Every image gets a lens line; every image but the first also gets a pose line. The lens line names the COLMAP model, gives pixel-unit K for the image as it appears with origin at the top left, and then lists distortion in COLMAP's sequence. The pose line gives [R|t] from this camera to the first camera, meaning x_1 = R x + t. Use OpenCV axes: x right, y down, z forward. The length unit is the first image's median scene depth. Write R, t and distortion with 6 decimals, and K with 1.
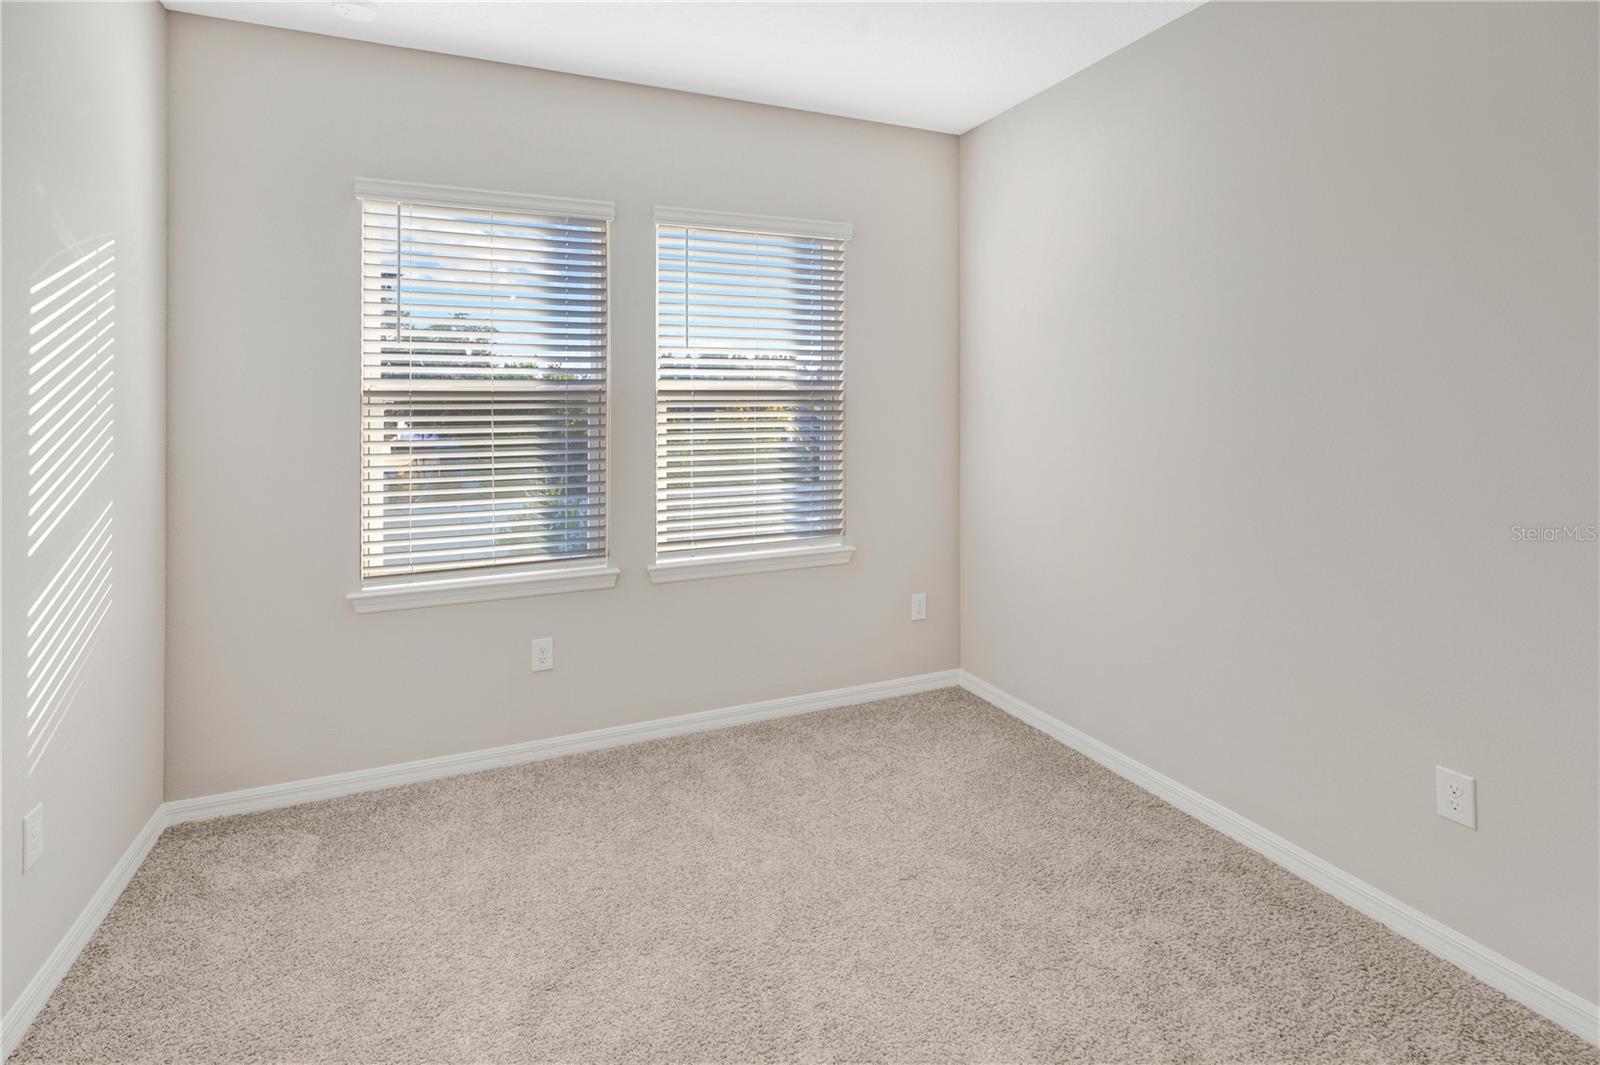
lens RADIAL K [[748.3, 0, 796.4], [0, 748.3, 458.8], [0, 0, 1]] dist [0.003273, 0.000004]
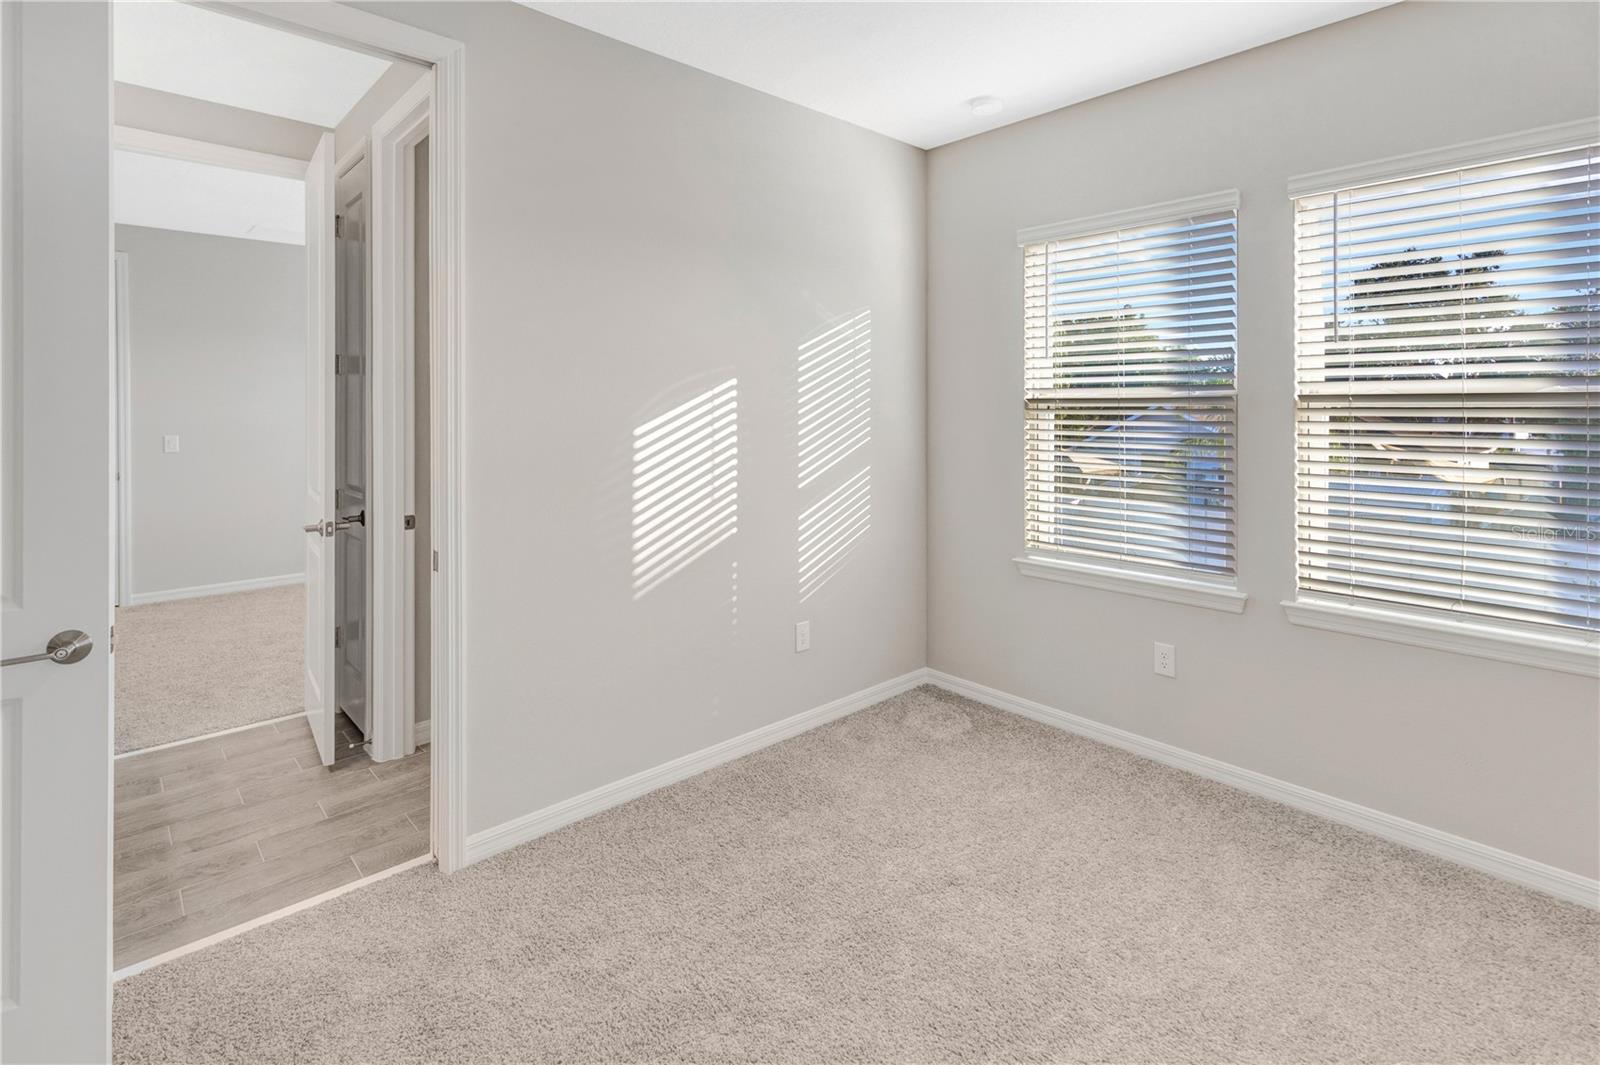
lens RADIAL K [[763.3, 0, 800.8], [0, 763.3, 494.4], [0, 0, 1]] dist [0.001593, -0.000146]
pose [[0.332298, 0.111713, -0.936535, 0.437883], [-0.074812, 0.992954, 0.091899, -0.017525], [0.940203, 0.039526, 0.338314, 0.182799]]
